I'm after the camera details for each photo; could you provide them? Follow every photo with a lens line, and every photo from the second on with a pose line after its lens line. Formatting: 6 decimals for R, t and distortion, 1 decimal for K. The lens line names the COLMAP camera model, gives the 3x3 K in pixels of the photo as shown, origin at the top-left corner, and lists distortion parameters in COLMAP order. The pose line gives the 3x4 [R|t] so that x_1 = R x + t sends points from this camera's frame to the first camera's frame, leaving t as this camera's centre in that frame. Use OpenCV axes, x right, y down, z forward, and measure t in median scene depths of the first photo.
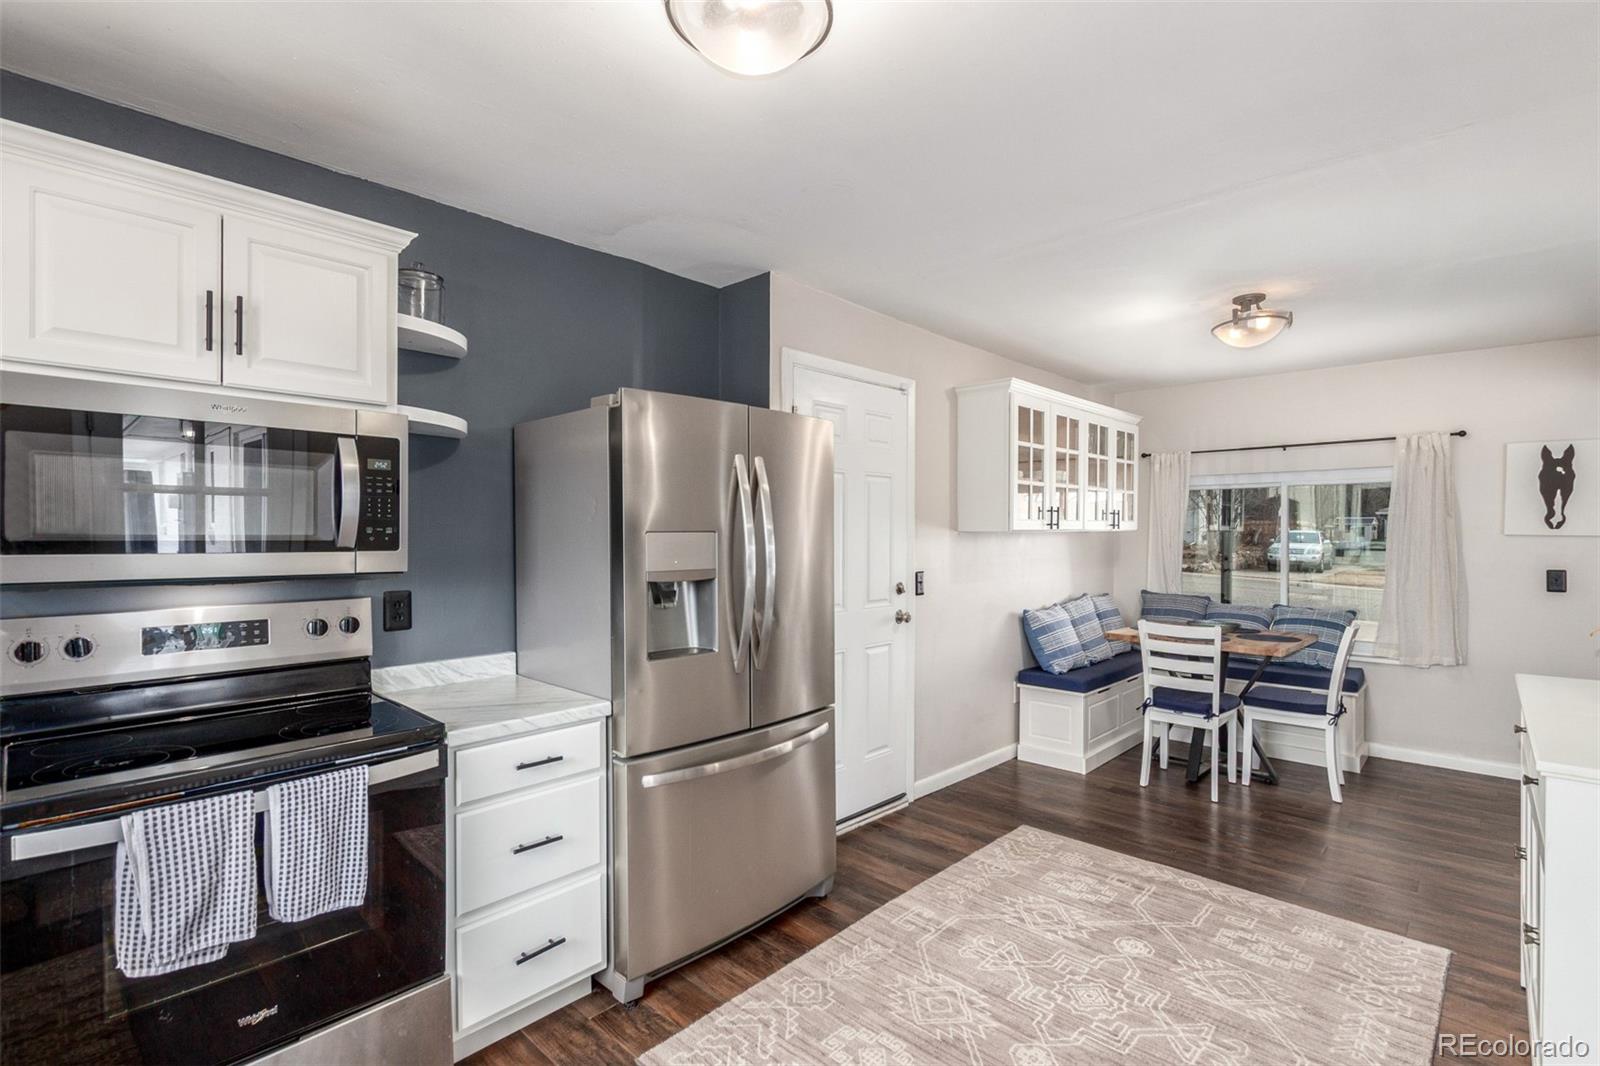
lens RADIAL K [[739.7, 0, 807.9], [0, 739.7, 537.7], [0, 0, 1]] dist [0.001501, -0.000346]
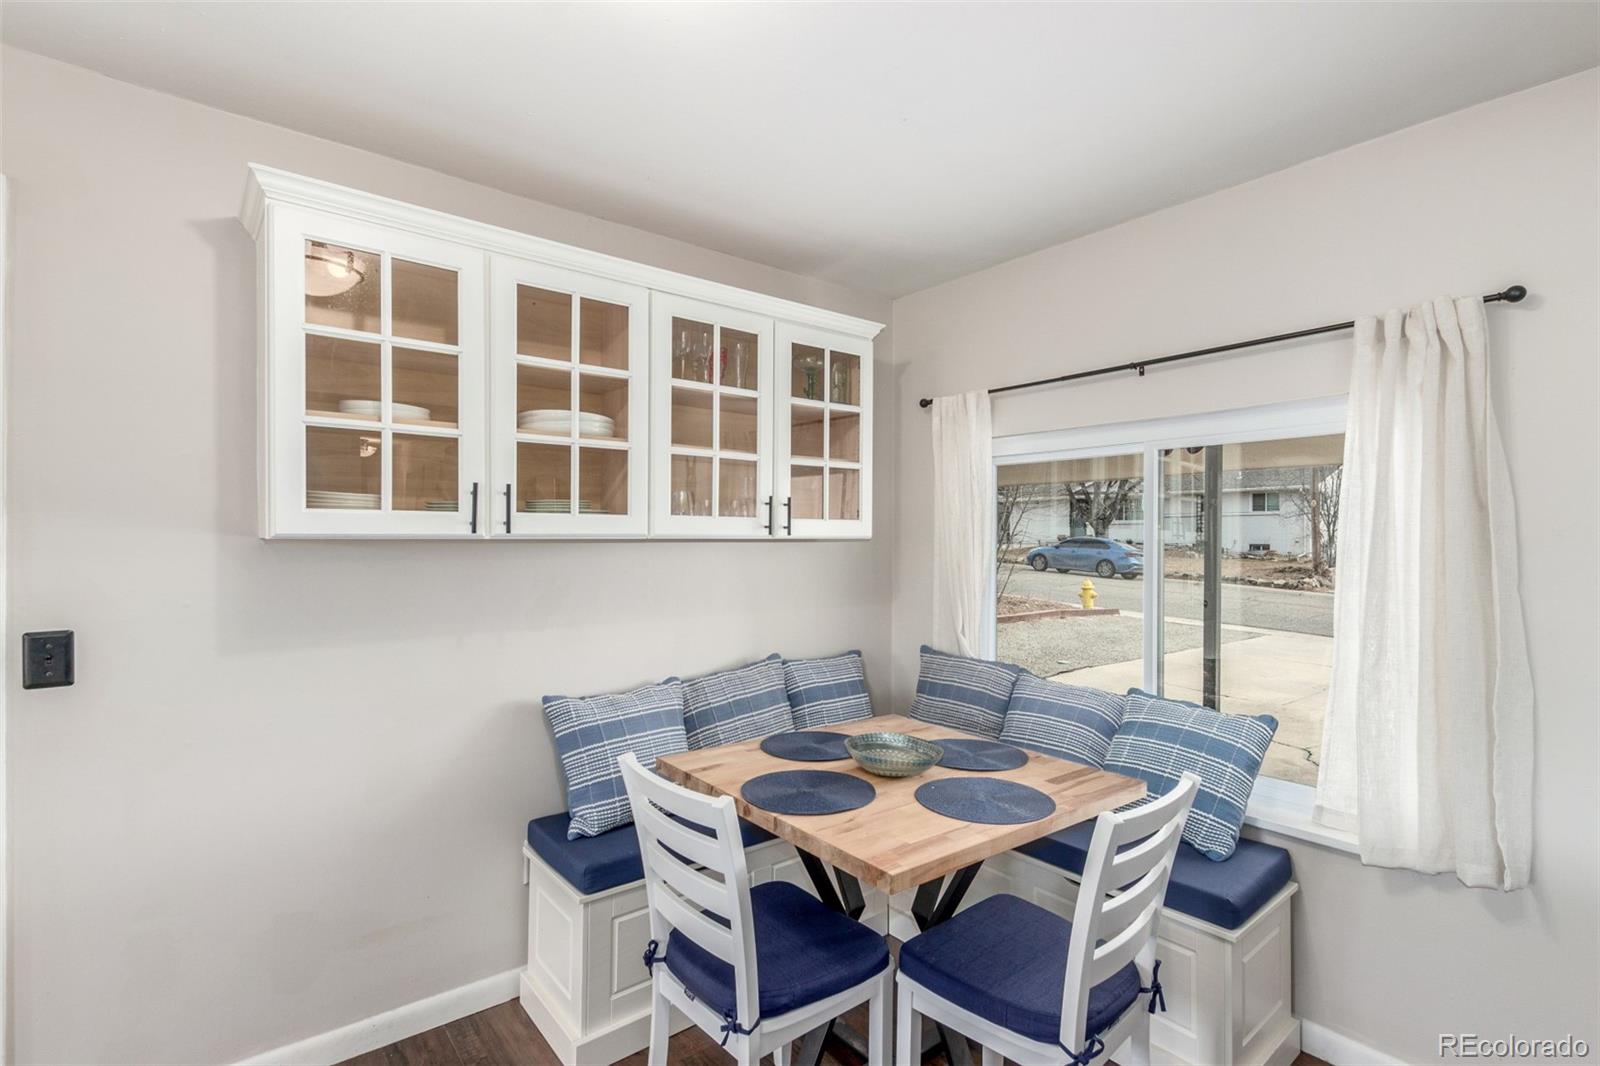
lens RADIAL K [[739.7, 0, 807.9], [0, 739.7, 537.7], [0, 0, 1]] dist [0.001501, -0.000346]
pose [[0.990969, 0.004064, -0.134032, 0.638325], [-0.005480, 0.999933, -0.010192, -0.005693], [0.133982, 0.010835, 0.990925, 0.634524]]
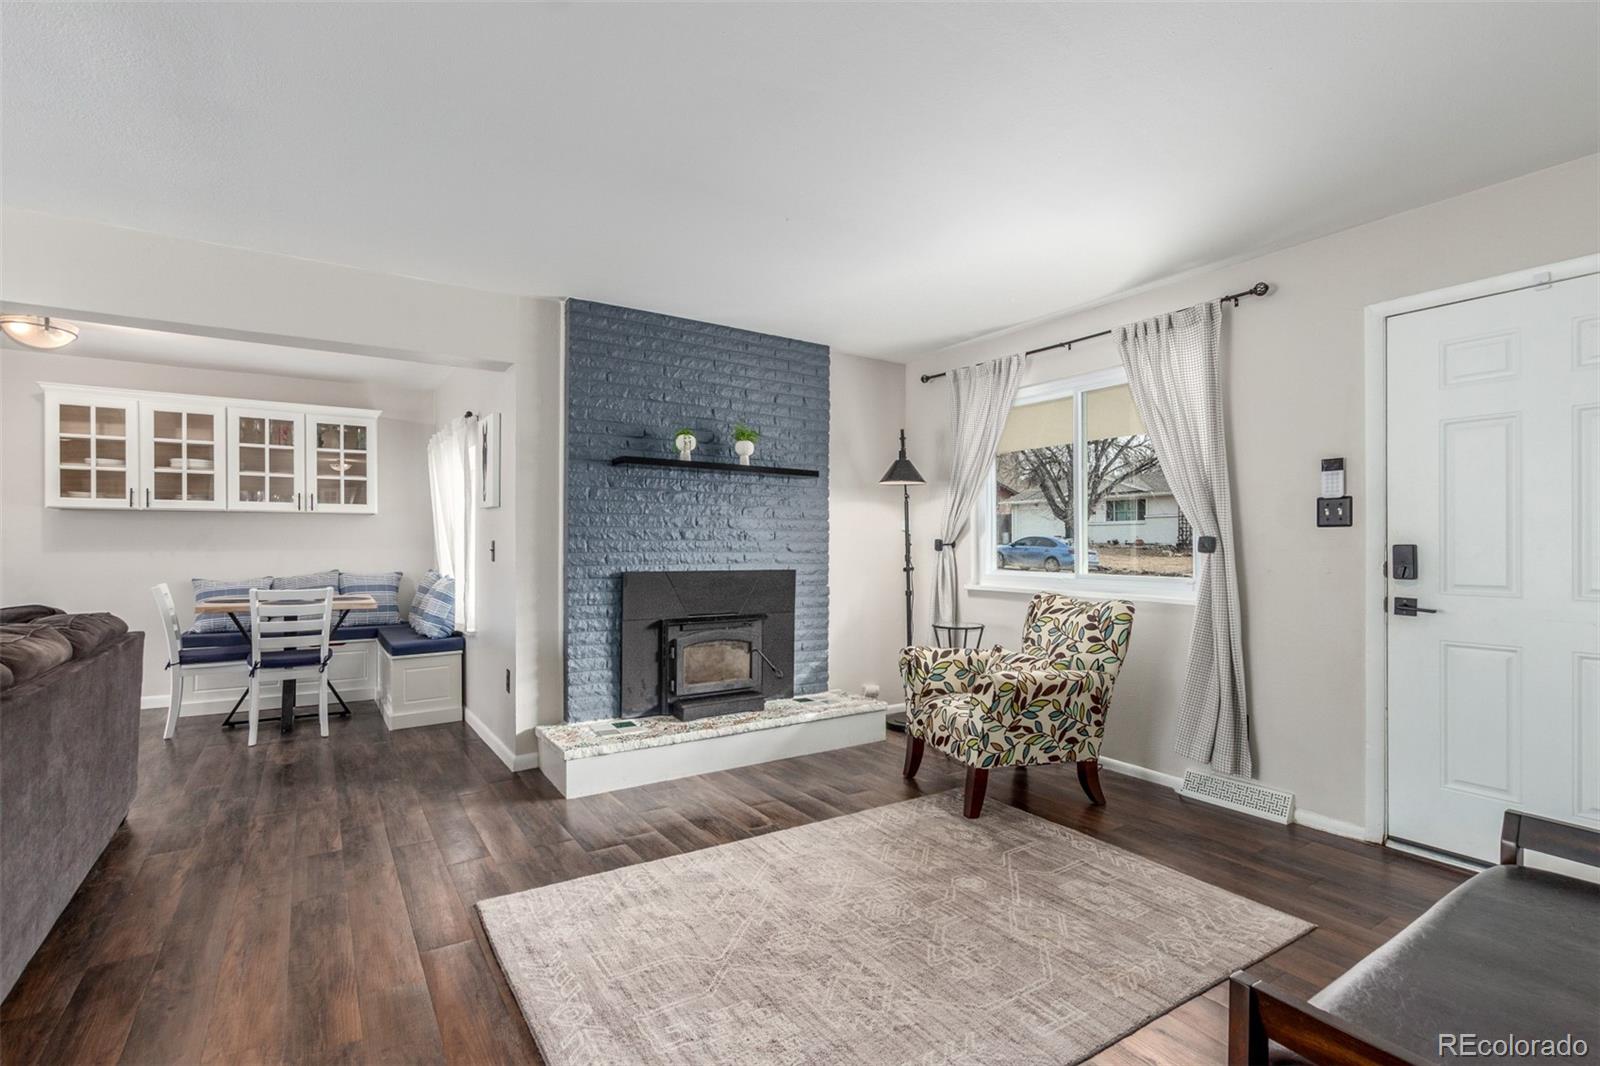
lens RADIAL K [[739.7, 0, 807.9], [0, 739.7, 537.7], [0, 0, 1]] dist [0.001501, -0.000346]
pose [[0.975944, -0.001464, -0.218015, 1.786985], [-0.002294, 0.999853, -0.016979, 0.060098], [0.218008, 0.017071, 0.975798, 0.086247]]
